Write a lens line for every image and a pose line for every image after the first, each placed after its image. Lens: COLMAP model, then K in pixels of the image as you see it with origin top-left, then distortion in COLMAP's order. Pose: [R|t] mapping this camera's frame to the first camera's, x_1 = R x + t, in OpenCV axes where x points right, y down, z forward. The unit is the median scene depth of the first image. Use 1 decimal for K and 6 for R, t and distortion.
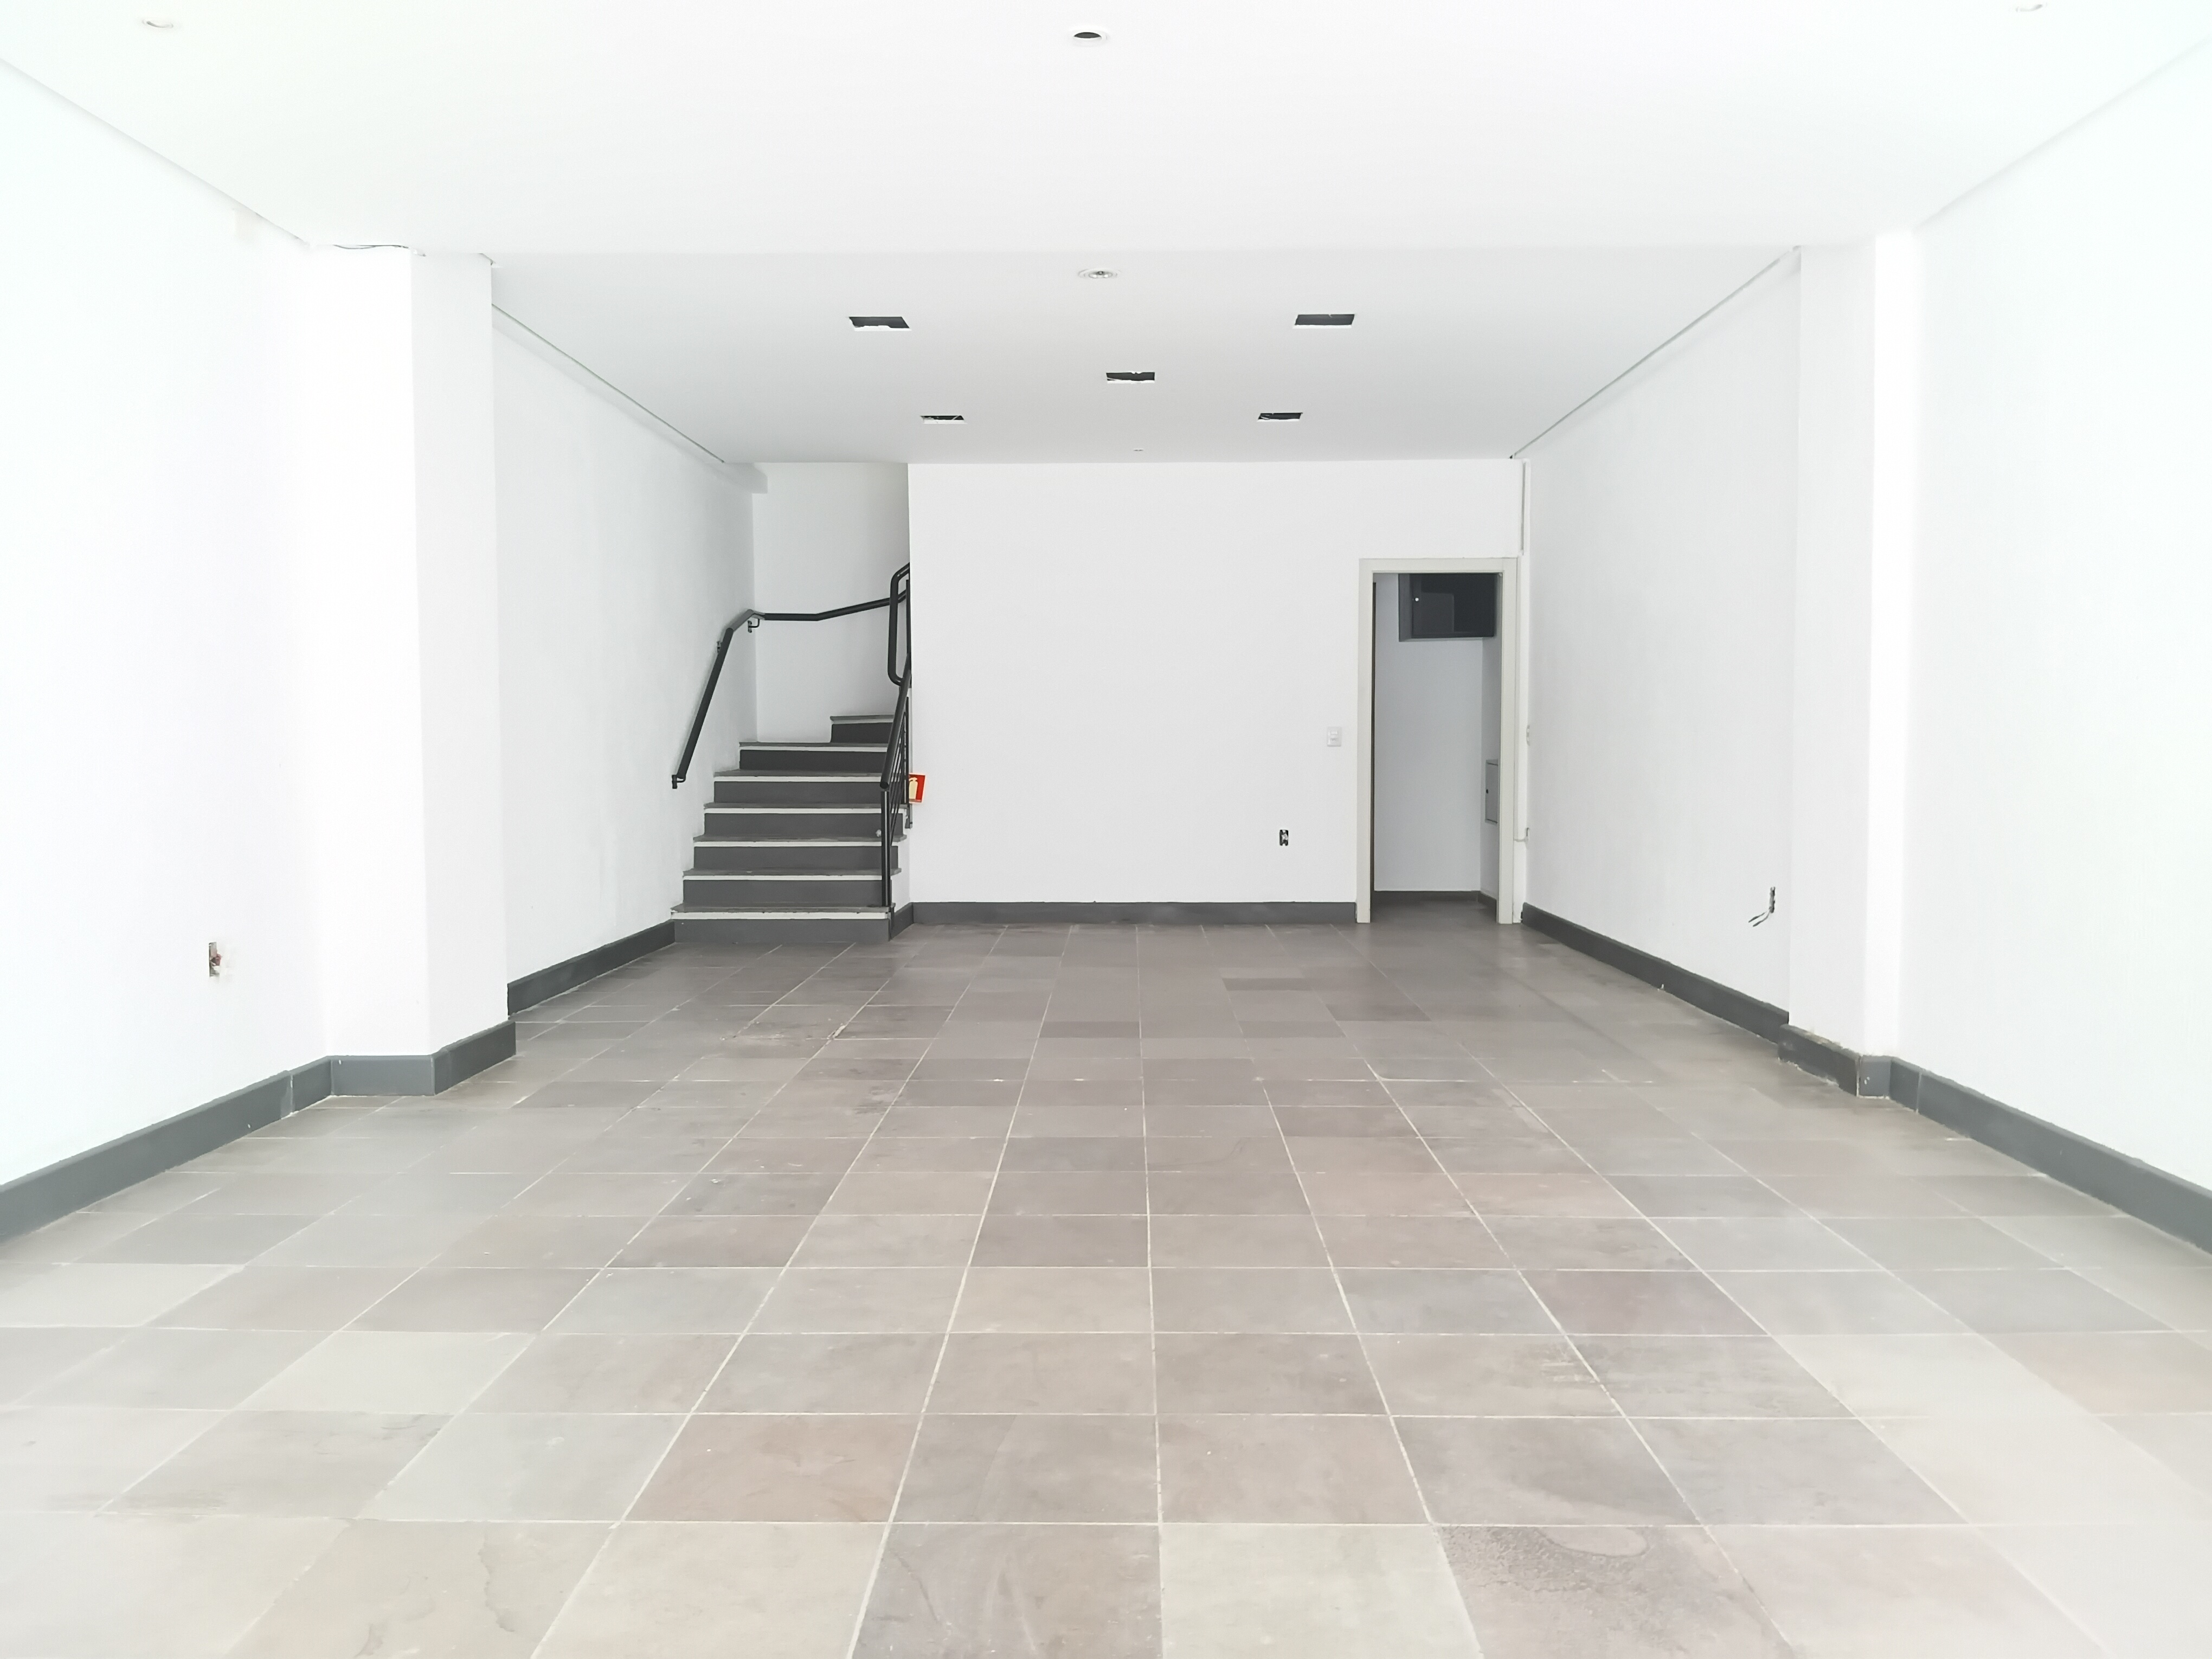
lens RADIAL K [[1695.5, 0, 1091.2], [0, 1695.5, 823.0], [0, 0, 1]] dist [0.059242, -0.124723]
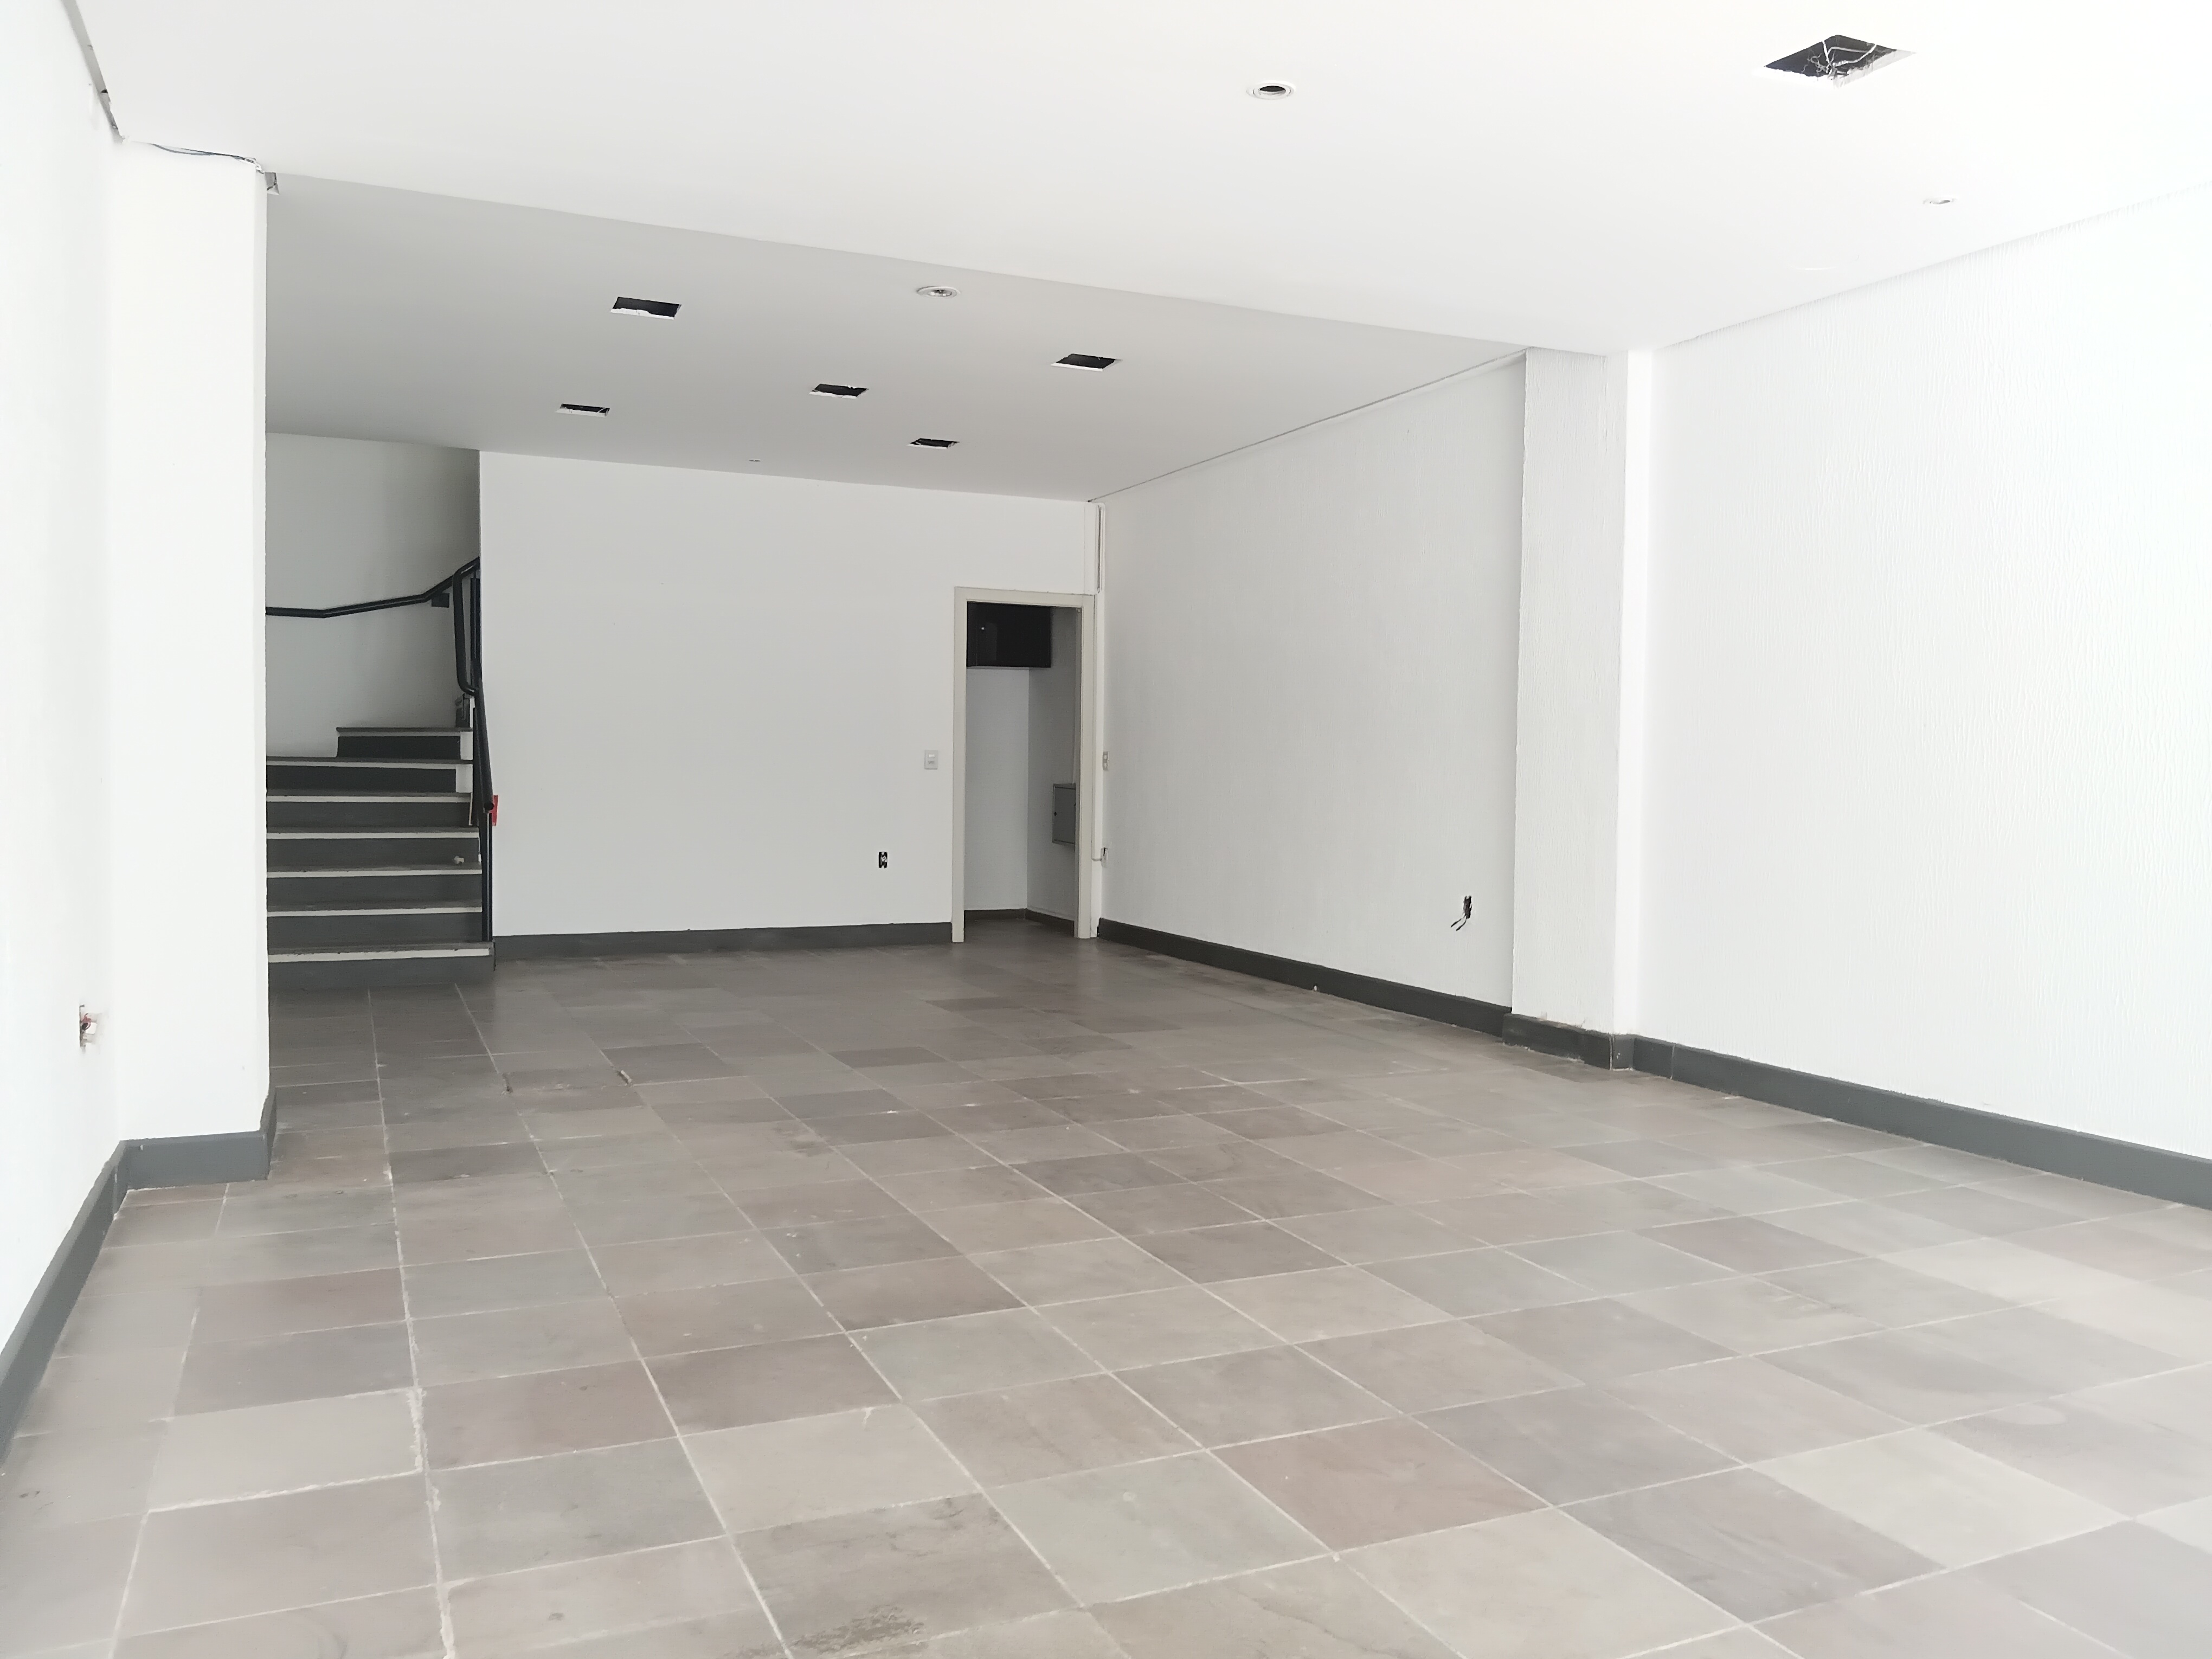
lens RADIAL K [[1695.5, 0, 1099.7], [0, 1695.5, 822.9], [0, 0, 1]] dist [0.059242, -0.124723]
pose [[0.902967, -0.001553, 0.429707, -0.322251], [0.007353, 0.999903, -0.011838, -0.000452], [-0.429646, 0.013849, 0.902891, 0.064584]]
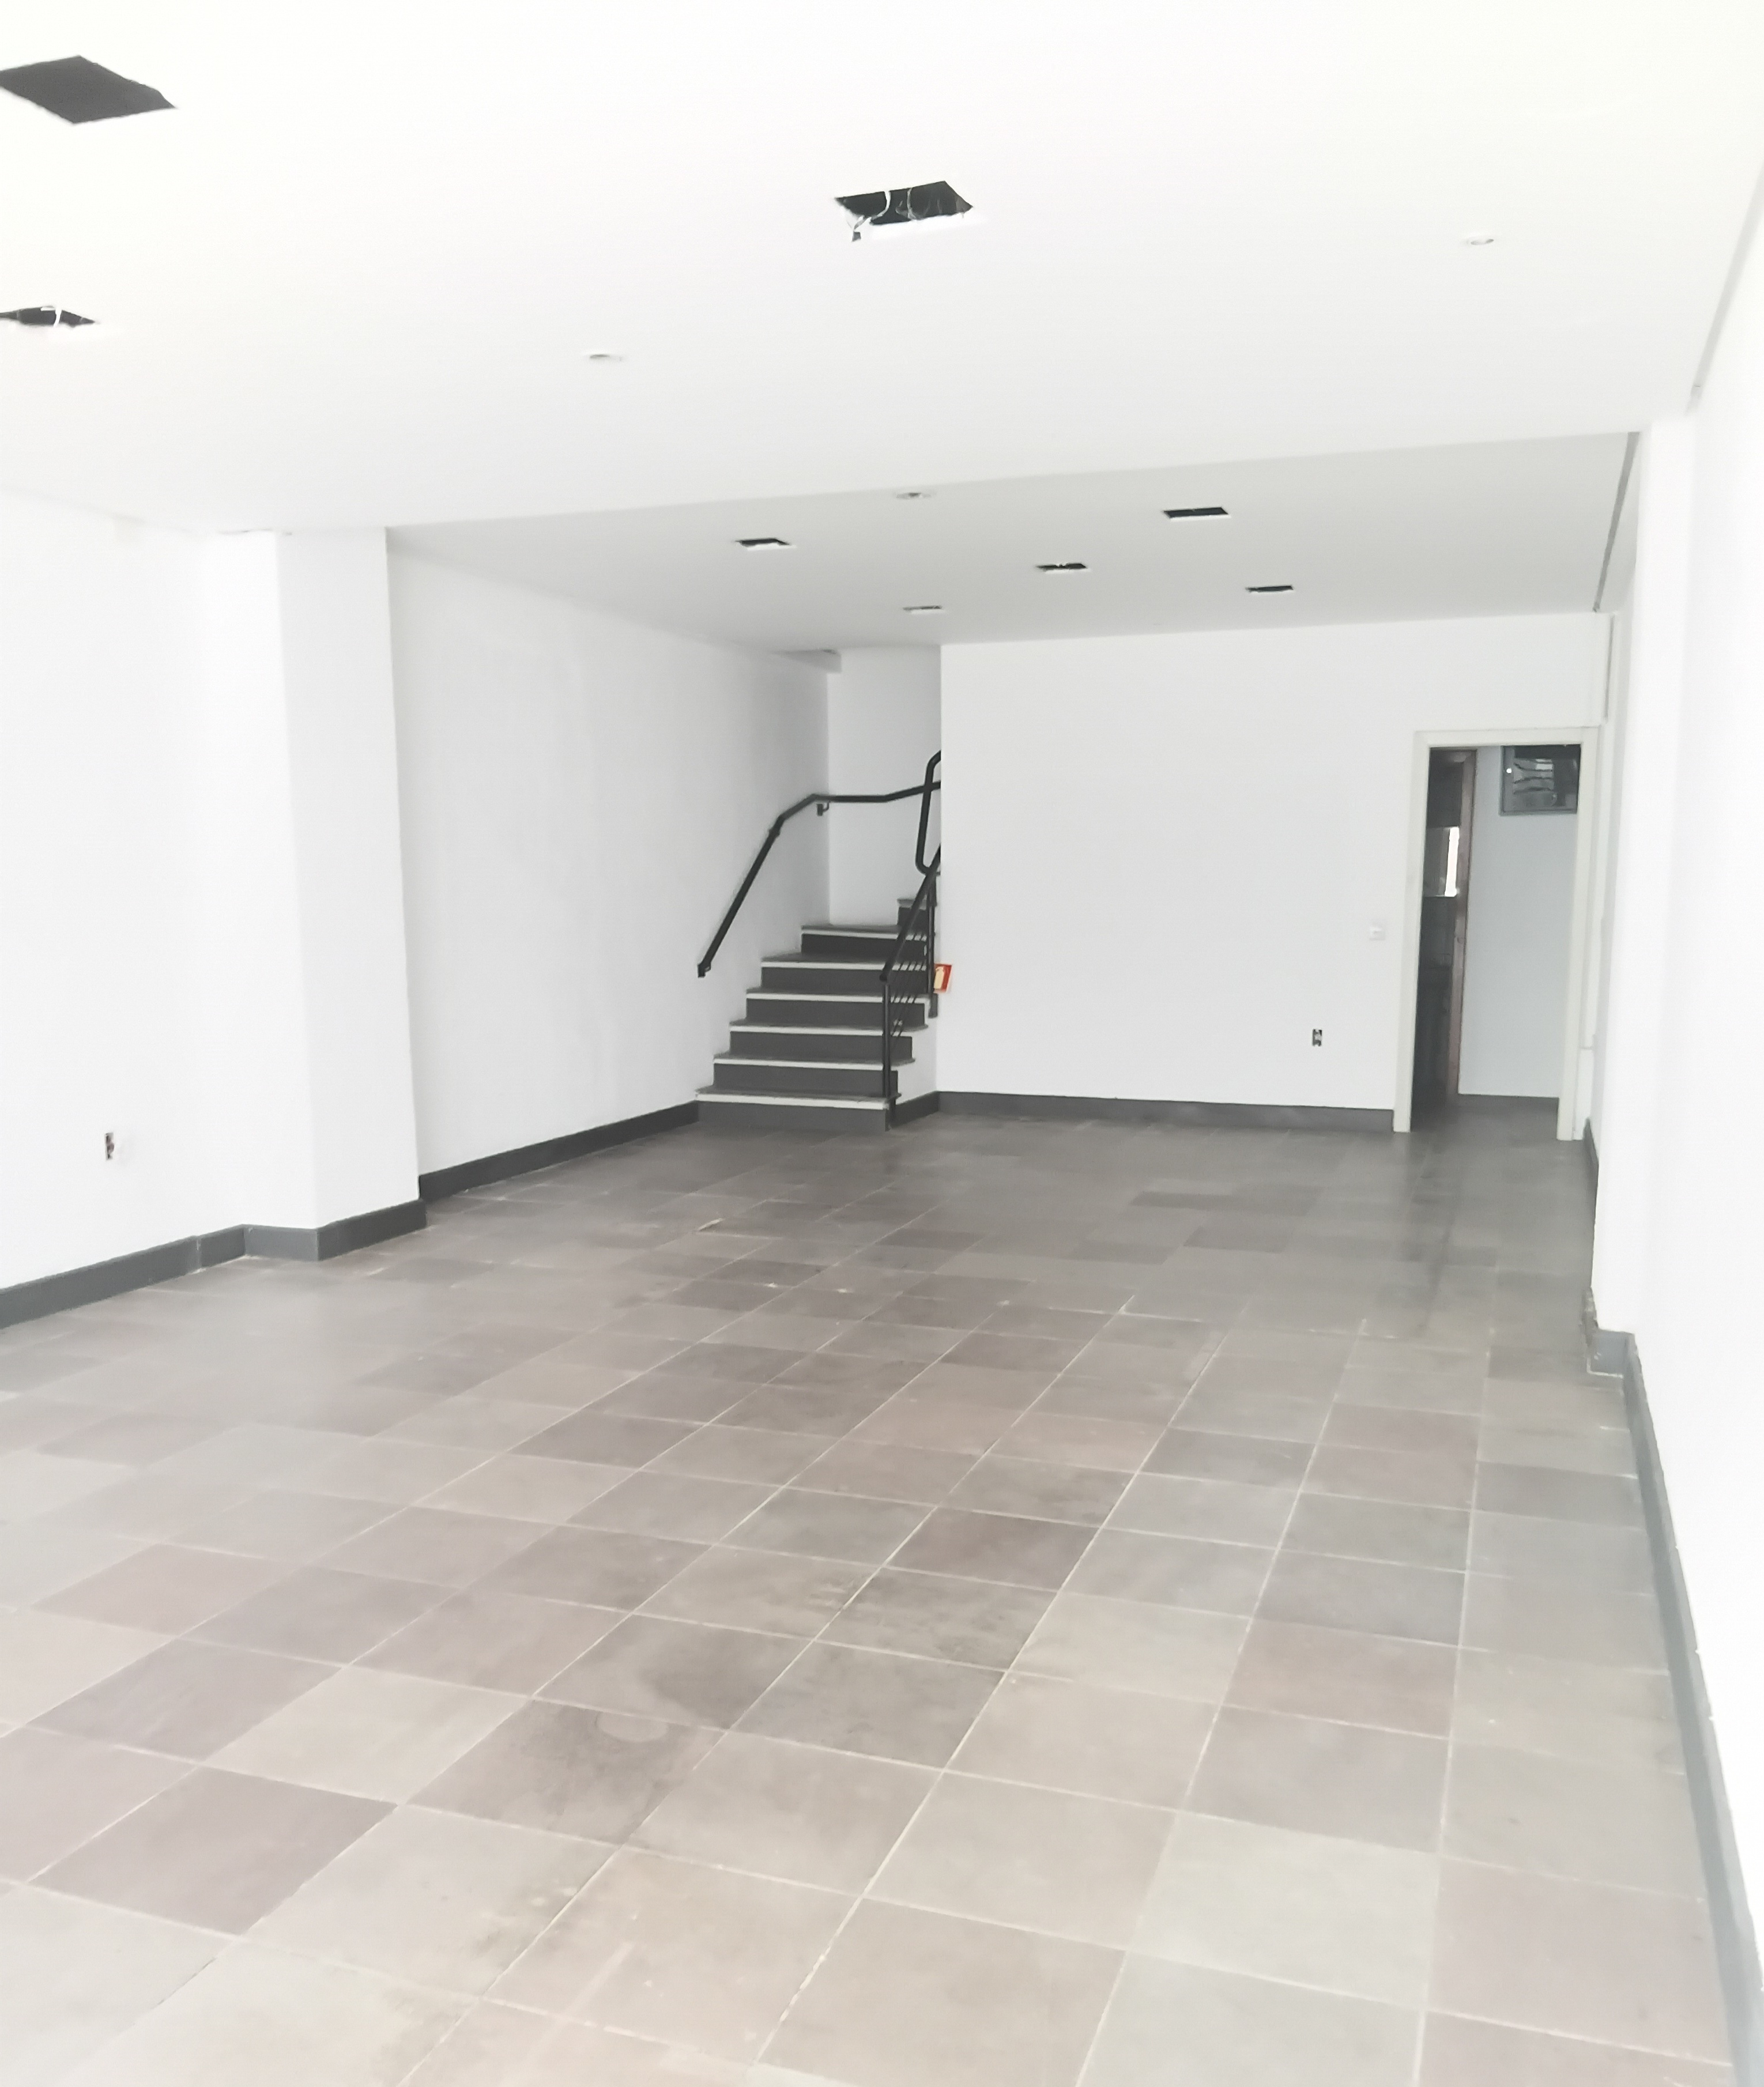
lens RADIAL K [[1808.6, 0, 845.4], [0, 1808.6, 1142.6], [0, 0, 1]] dist [0.035487, -0.042650]
pose [[0.942769, 0.047739, -0.330011, 0.322078], [-0.015439, 0.994886, 0.099816, -0.047242], [0.333088, -0.089008, 0.938685, -0.046251]]
